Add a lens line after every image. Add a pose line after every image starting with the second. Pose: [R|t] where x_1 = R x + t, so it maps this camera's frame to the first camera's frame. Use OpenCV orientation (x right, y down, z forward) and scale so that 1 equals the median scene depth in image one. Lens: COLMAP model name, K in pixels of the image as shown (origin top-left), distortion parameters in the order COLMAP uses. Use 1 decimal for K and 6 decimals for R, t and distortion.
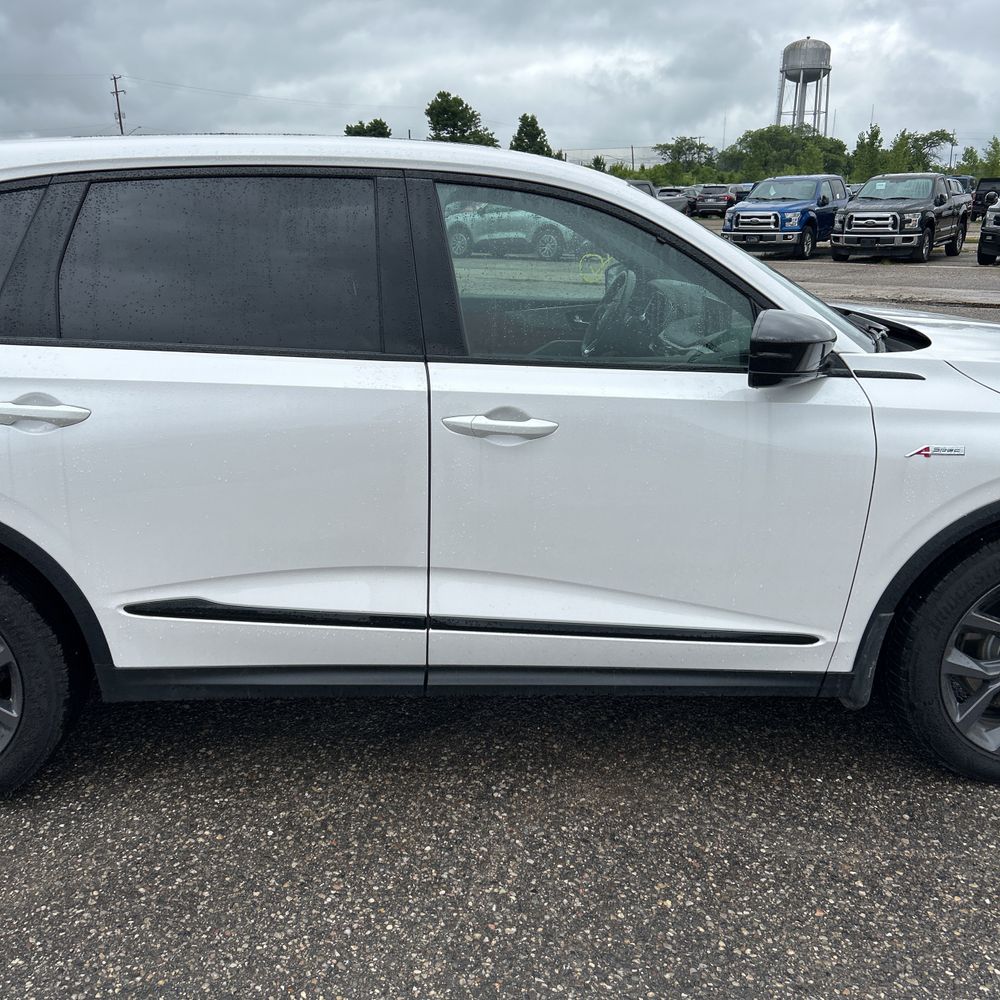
lens RADIAL K [[1013.7, 0, 486.7], [0, 1013.7, 502.1], [0, 0, 1]] dist [0.017575, -0.004695]
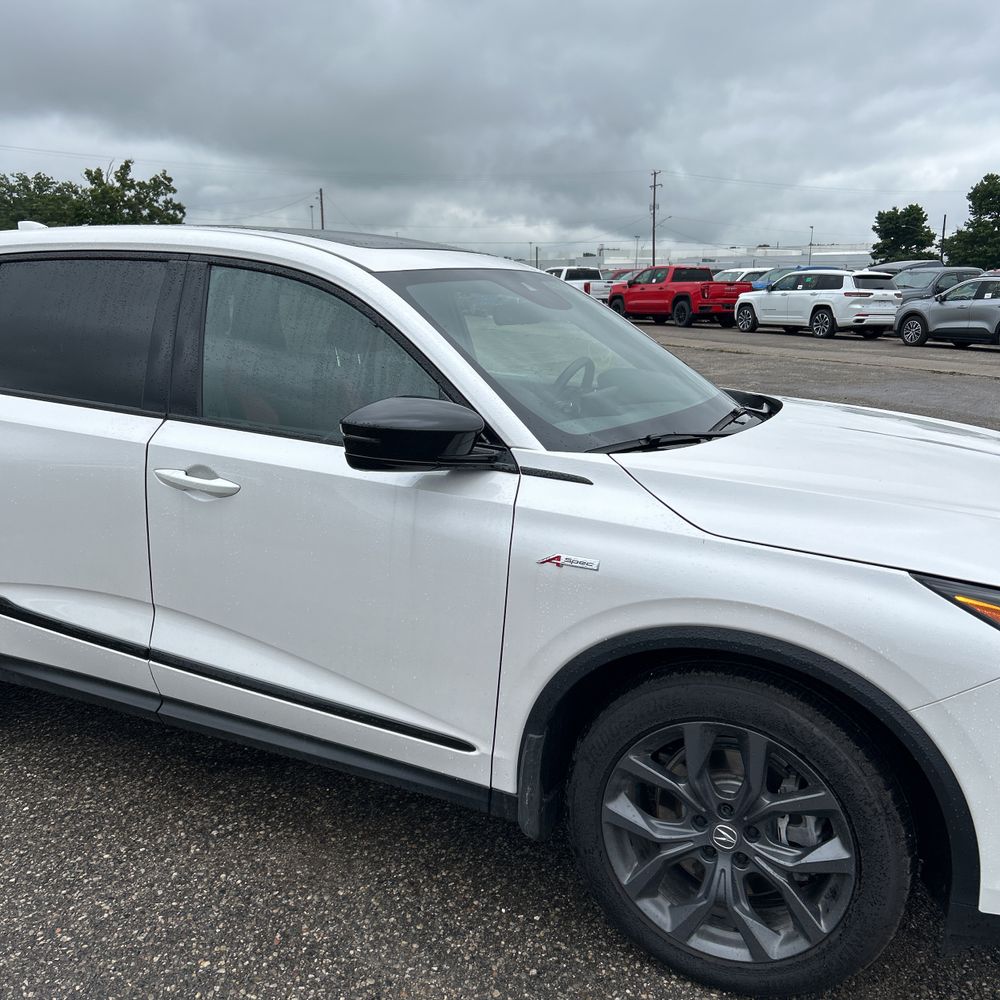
lens RADIAL K [[1013.7, 0, 500.0], [0, 1013.7, 500.0], [0, 0, 1]] dist [0.024587, -0.021364]
pose [[0.884629, 0.111499, -0.452769, 0.713554], [-0.147596, 0.988021, -0.045066, -0.049377], [0.442320, 0.106694, 0.890488, 0.151456]]
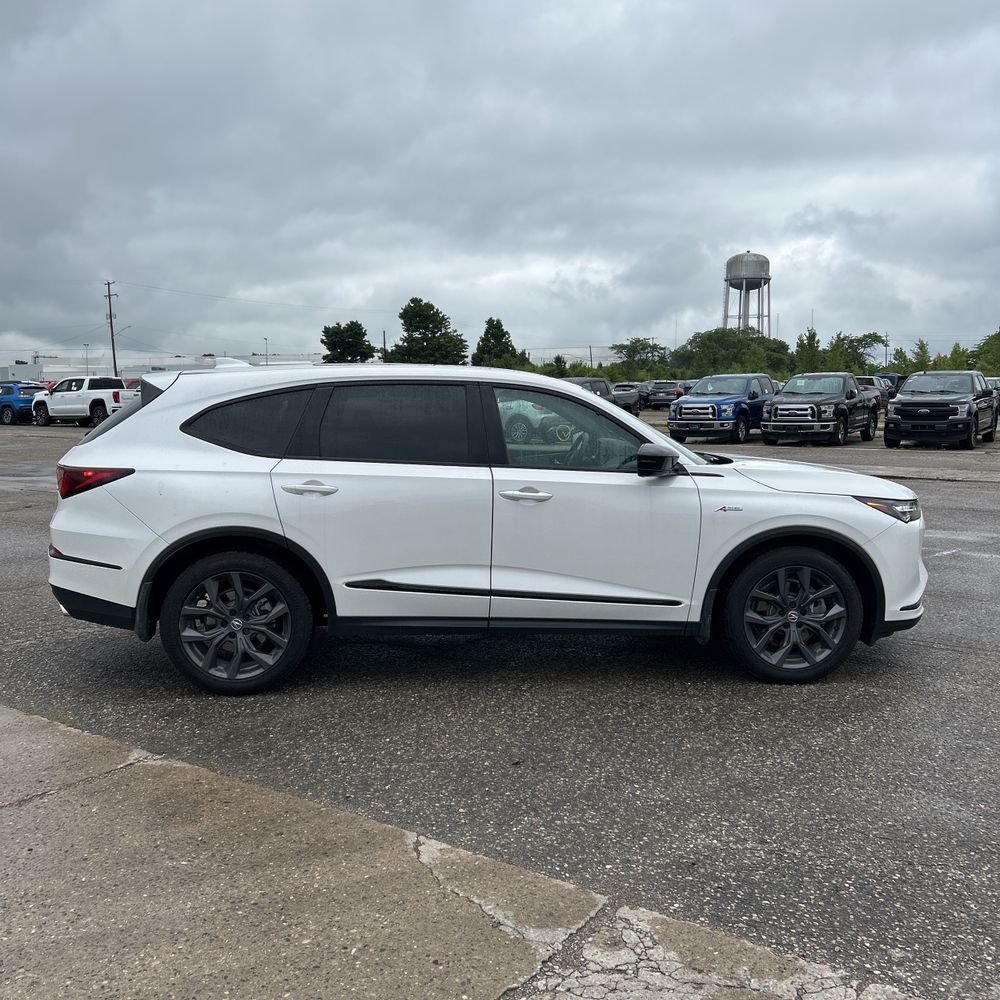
lens RADIAL K [[1005.6, 0, 490.1], [0, 1005.6, 497.8], [0, 0, 1]] dist [0.072225, -0.116715]
pose [[0.999348, -0.001778, 0.036069, -0.123279], [0.008421, 0.982724, -0.184886, 0.285661], [-0.035117, 0.185069, 0.982098, -0.965210]]
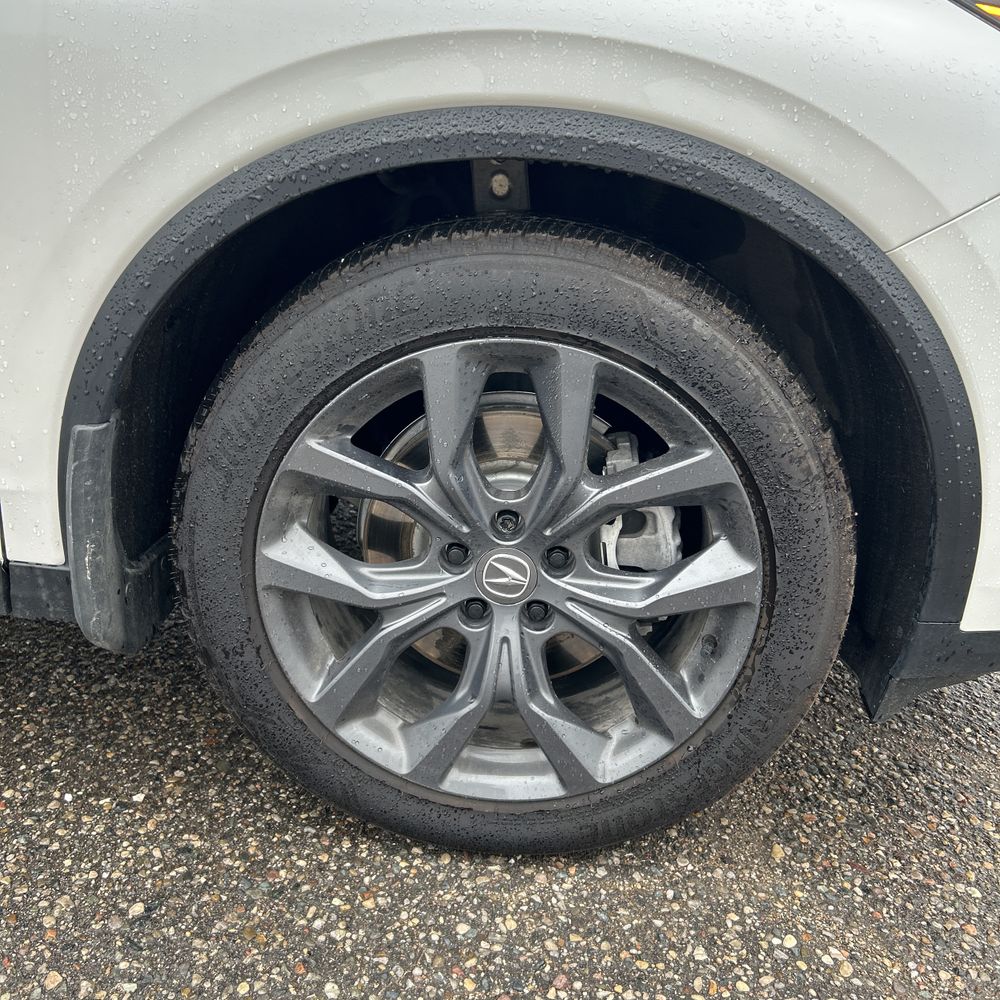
lens RADIAL K [[1017.4, 0, 501.7], [0, 1017.4, 485.0], [0, 0, 1]] dist [0.108213, -0.221586]
pose [[0.994055, 0.079932, -0.073933, 0.560388], [-0.075587, 0.995343, 0.059818, 0.091487], [0.078370, -0.053874, 0.995468, 0.570523]]
